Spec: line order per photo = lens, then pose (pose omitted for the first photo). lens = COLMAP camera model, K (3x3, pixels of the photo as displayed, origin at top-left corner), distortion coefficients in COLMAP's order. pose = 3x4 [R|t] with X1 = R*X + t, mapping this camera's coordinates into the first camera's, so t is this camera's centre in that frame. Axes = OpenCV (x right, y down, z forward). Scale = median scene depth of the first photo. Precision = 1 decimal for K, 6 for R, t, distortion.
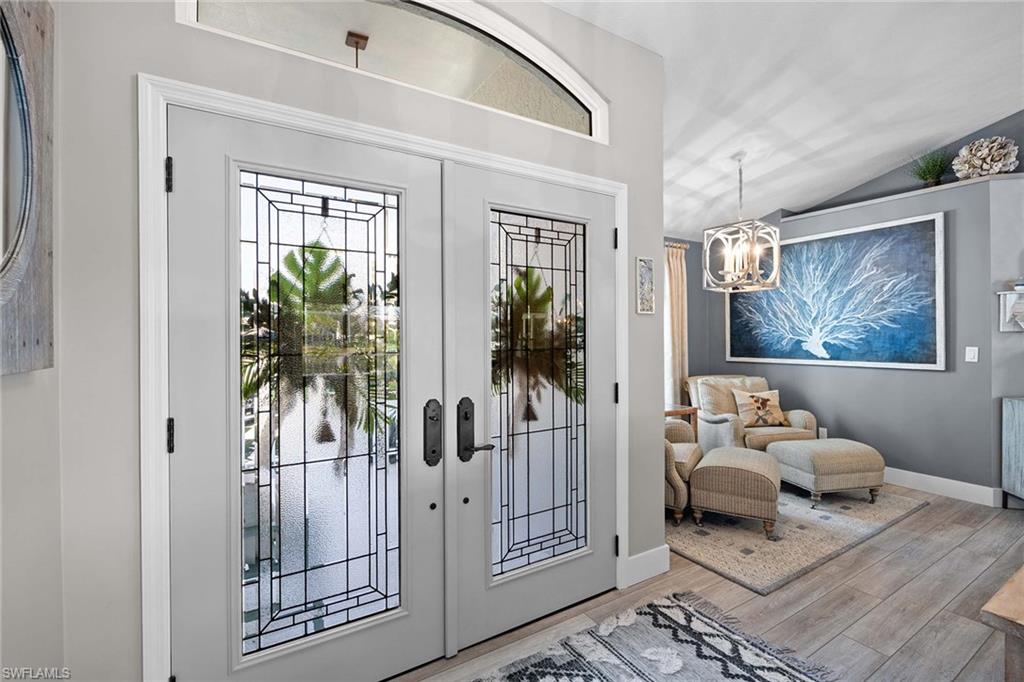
lens RADIAL K [[452.5, 0, 512.5], [0, 452.5, 333.6], [0, 0, 1]] dist [-0.019051, -0.000663]
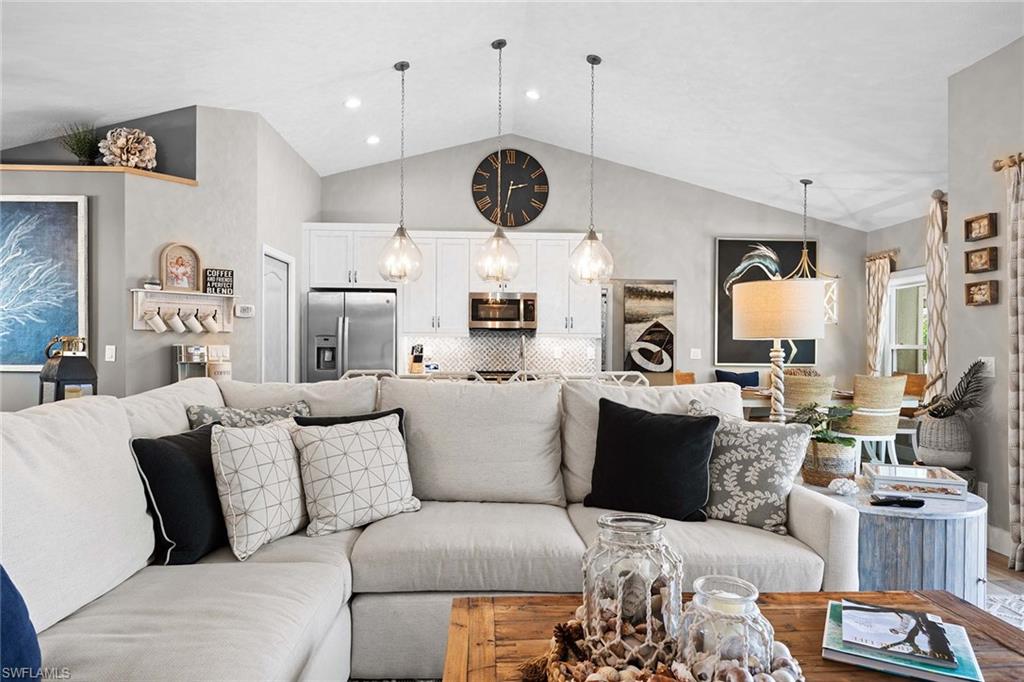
lens RADIAL K [[615.8, 0, 515.0], [0, 615.8, 341.5], [0, 0, 1]] dist [-0.004261, 0.000553]
pose [[0.469991, 0.014542, 0.882551, 0.279818], [-0.012949, 0.999870, -0.009580, 0.022612], [-0.882576, -0.006926, 0.470119, -0.358109]]
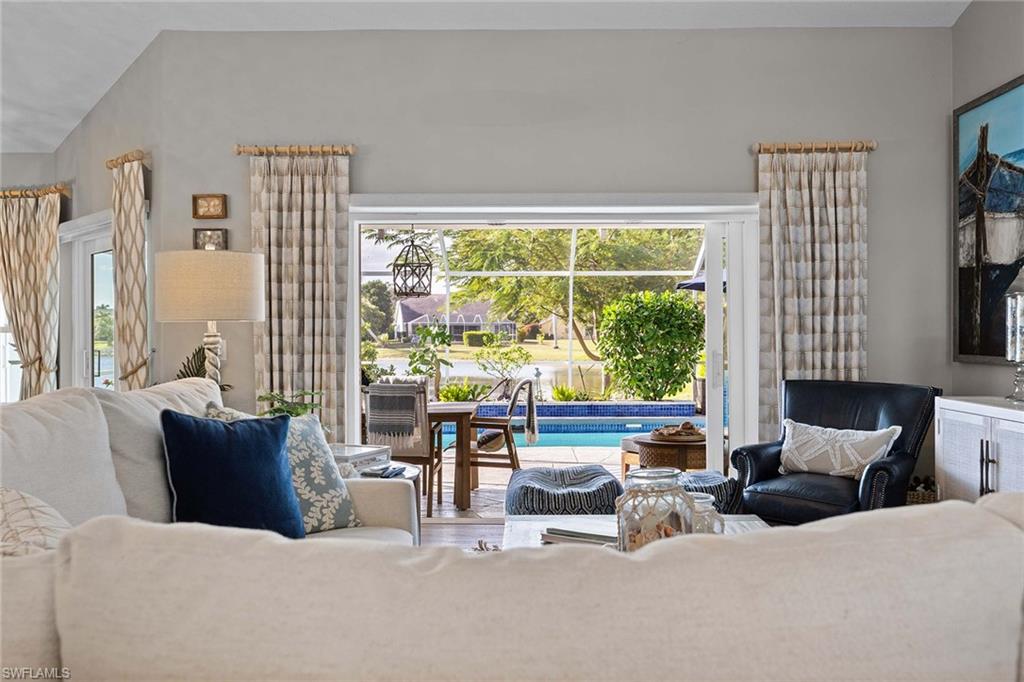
lens RADIAL K [[862.3, 0, 512.6], [0, 862.3, 339.1], [0, 0, 1]] dist [0.014609, 0.002088]
pose [[-0.842587, 0.000956, 0.538559, 0.393554], [0.001677, 0.999998, 0.000849, 0.026252], [-0.538557, 0.001618, -0.842588, 0.379765]]
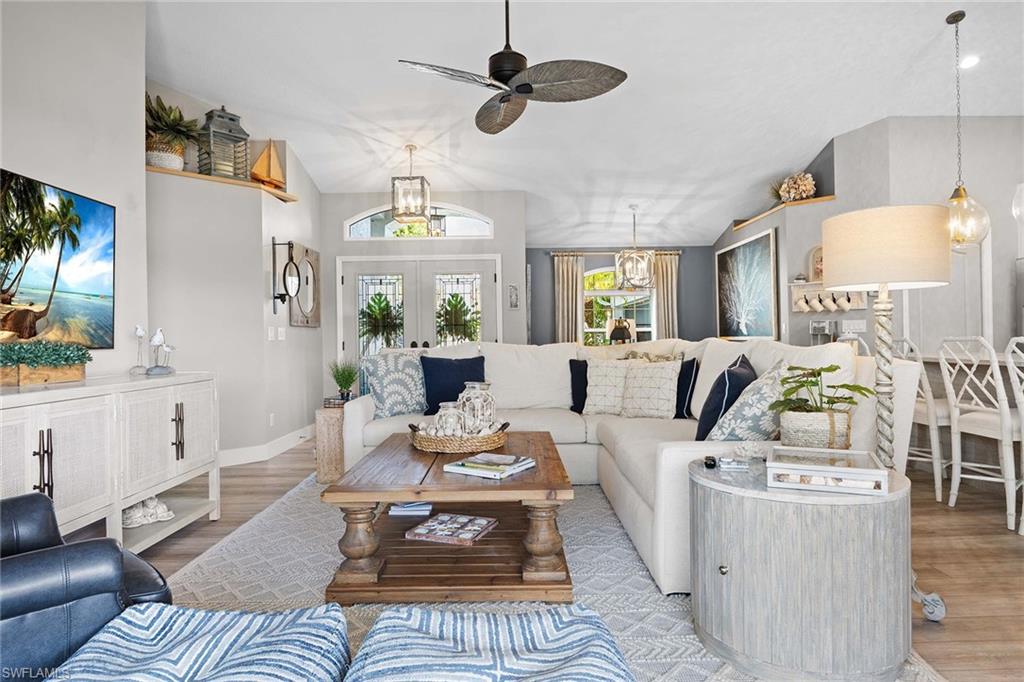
lens RADIAL K [[615.8, 0, 505.1], [0, 615.8, 336.3], [0, 0, 1]] dist [-0.004261, 0.000553]
pose [[0.857086, -0.009797, -0.515081, 1.233500], [0.011915, 0.999929, 0.000807, 0.058648], [0.515036, -0.006829, 0.857141, -1.107336]]
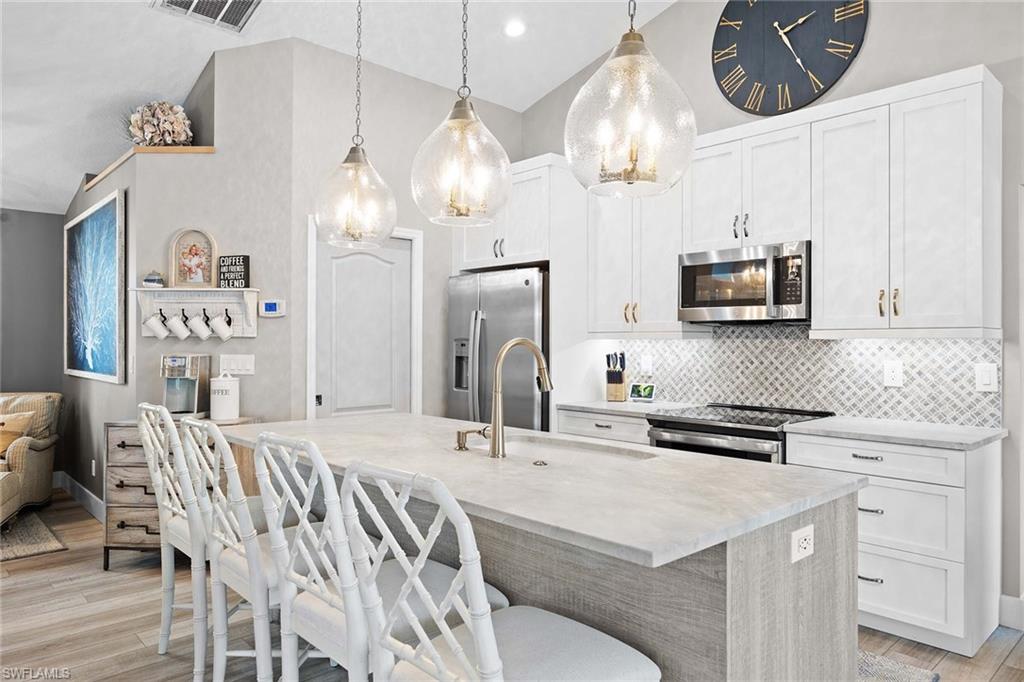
lens RADIAL K [[668.7, 0, 520.7], [0, 668.7, 336.8], [0, 0, 1]] dist [0.000531, -0.001110]
pose [[0.977485, 0.011279, 0.210701, 1.419500], [-0.010405, 0.999932, -0.005260, -0.003380], [-0.210746, 0.002950, 0.977536, -0.349499]]
